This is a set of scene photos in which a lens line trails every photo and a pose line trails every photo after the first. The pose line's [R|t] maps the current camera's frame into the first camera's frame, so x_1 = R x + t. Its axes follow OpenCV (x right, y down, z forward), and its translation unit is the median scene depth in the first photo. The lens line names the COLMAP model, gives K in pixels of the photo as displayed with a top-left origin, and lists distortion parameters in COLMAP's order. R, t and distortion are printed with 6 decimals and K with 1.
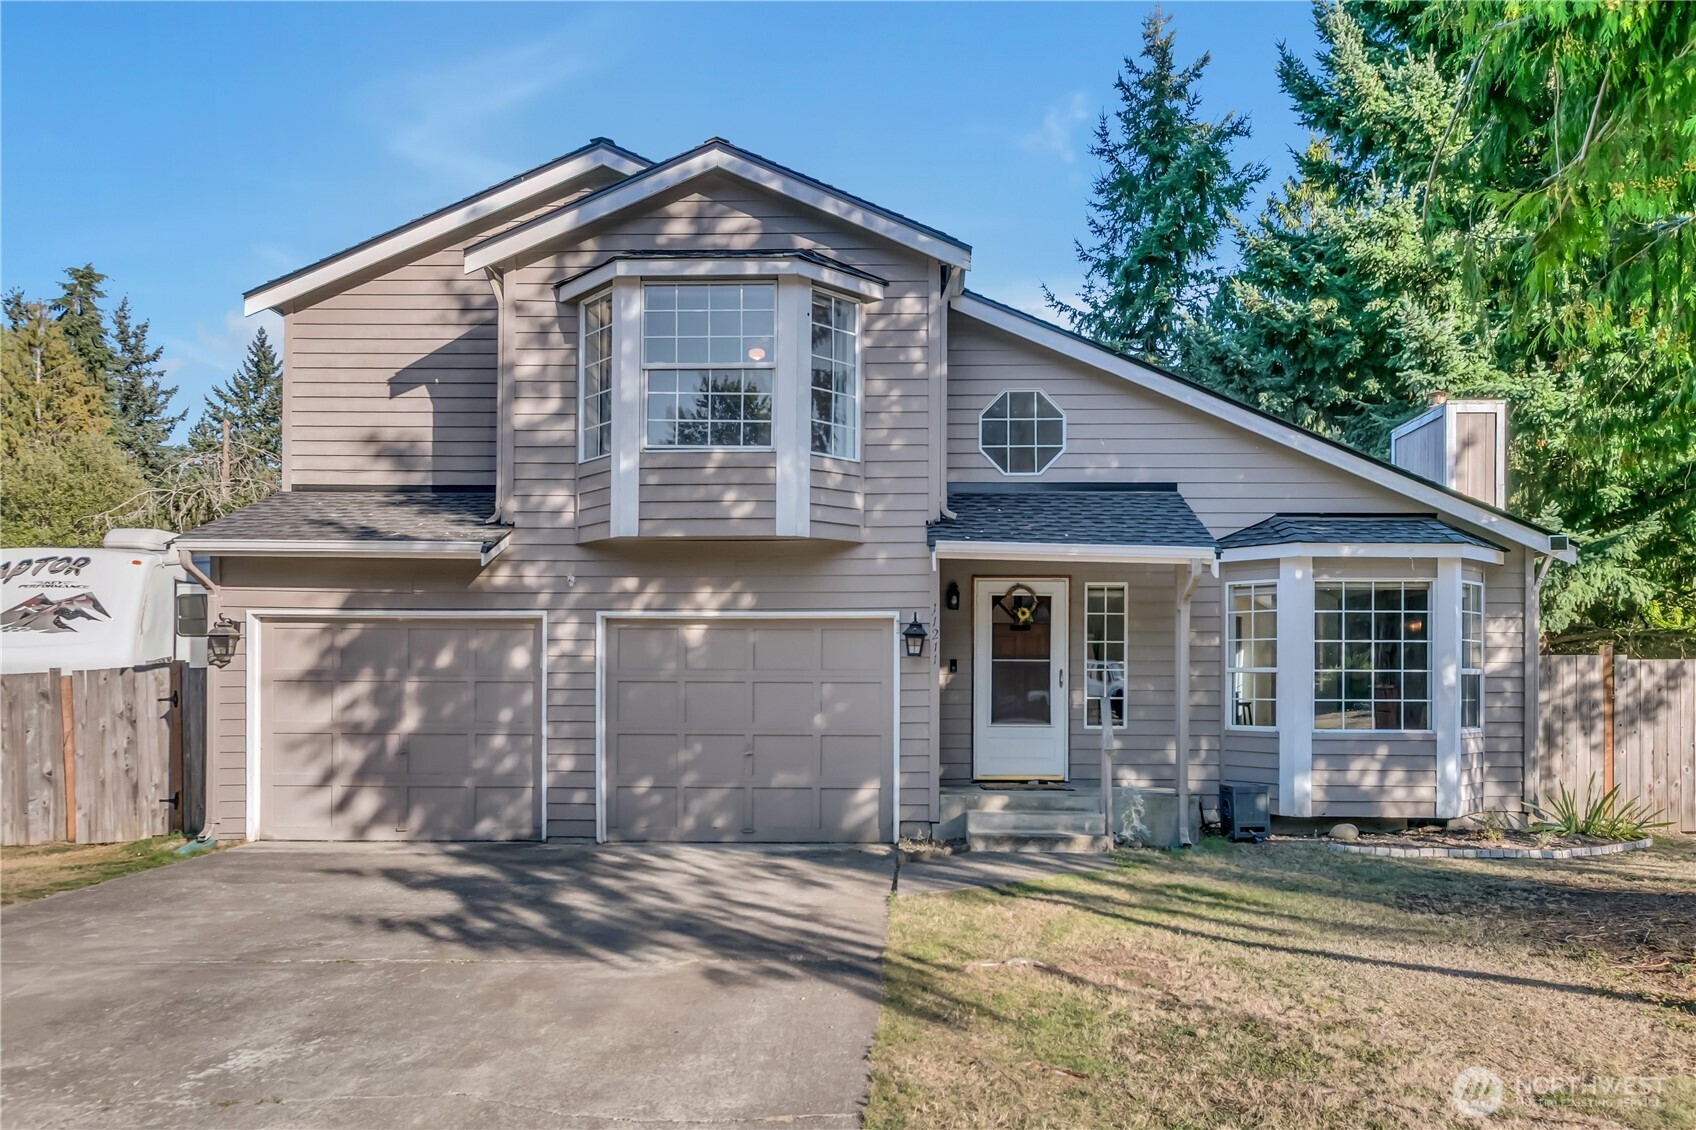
lens RADIAL K [[680.2, 0, 848.0], [0, 680.2, 585.0], [0, 0, 1]] dist [-0.003038, 0.000175]
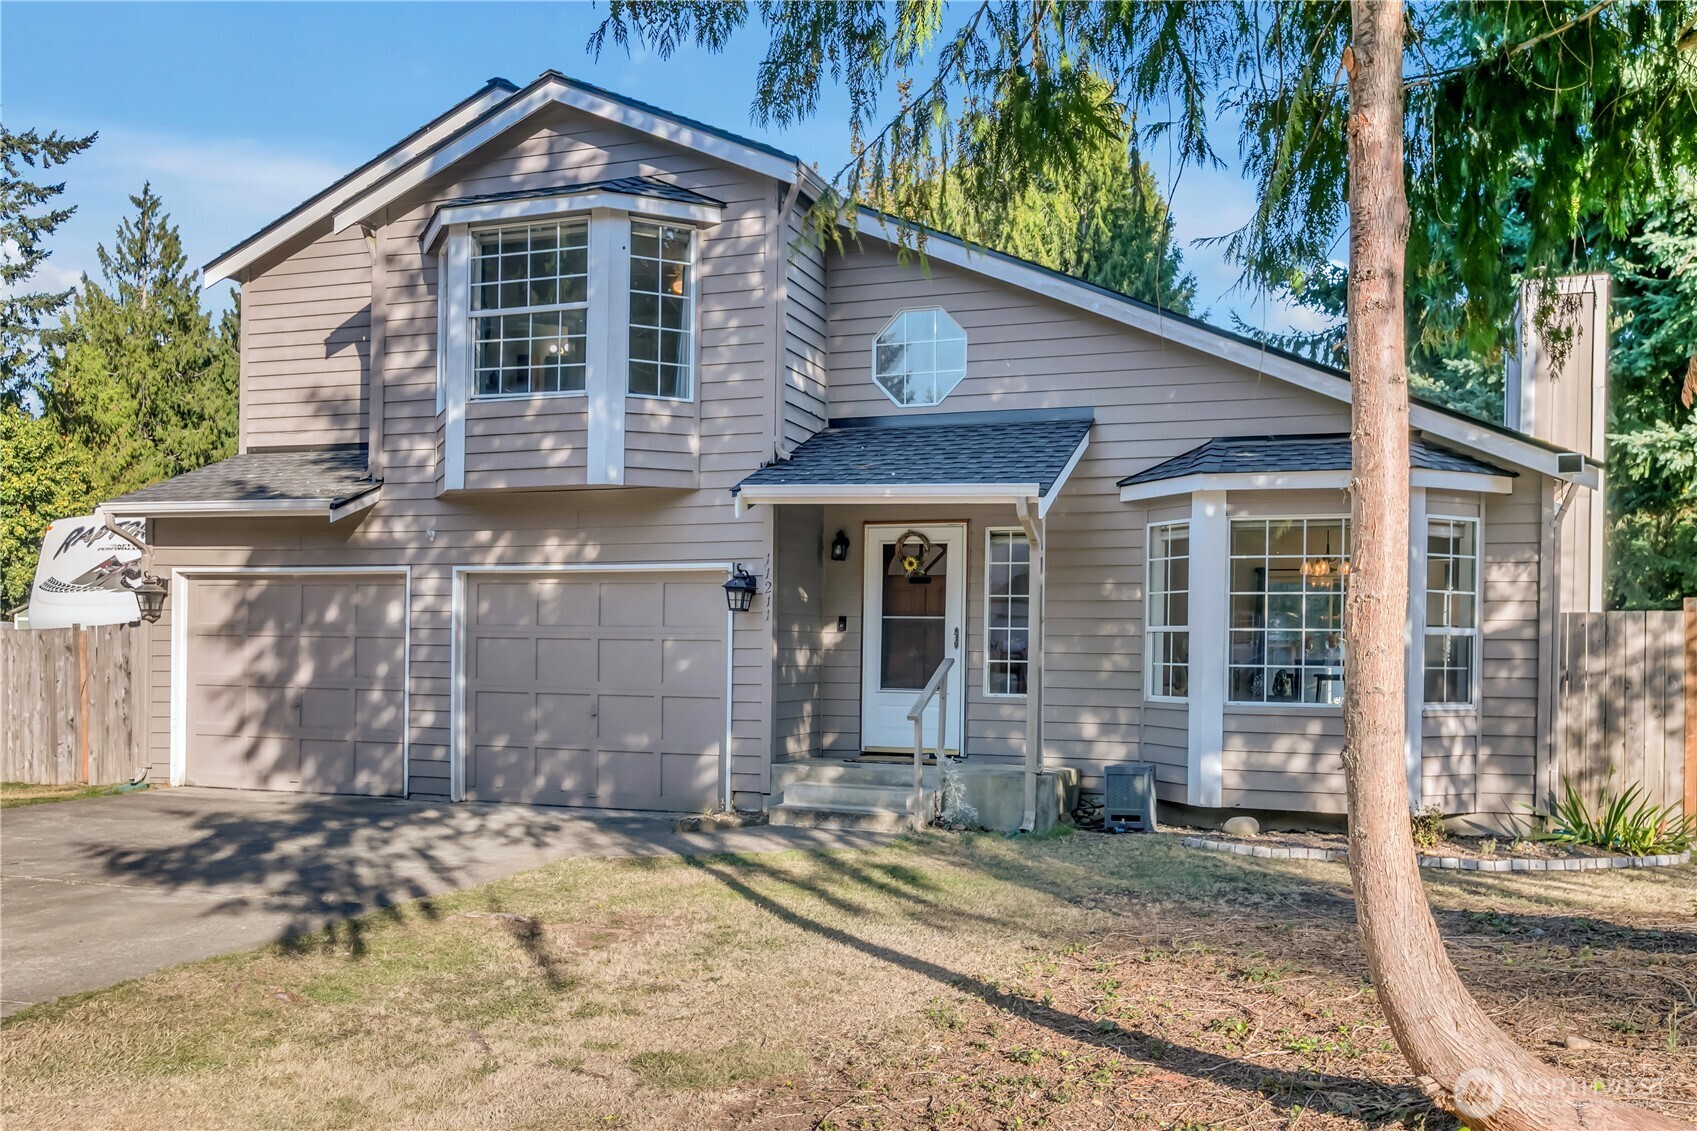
lens RADIAL K [[782.3, 0, 860.0], [0, 782.3, 538.9], [0, 0, 1]] dist [-0.011938, 0.006366]
pose [[0.983641, -0.016376, -0.179393, 0.401960], [0.017022, 0.999853, 0.002063, 0.007509], [0.179333, -0.005083, 0.983775, -0.004976]]
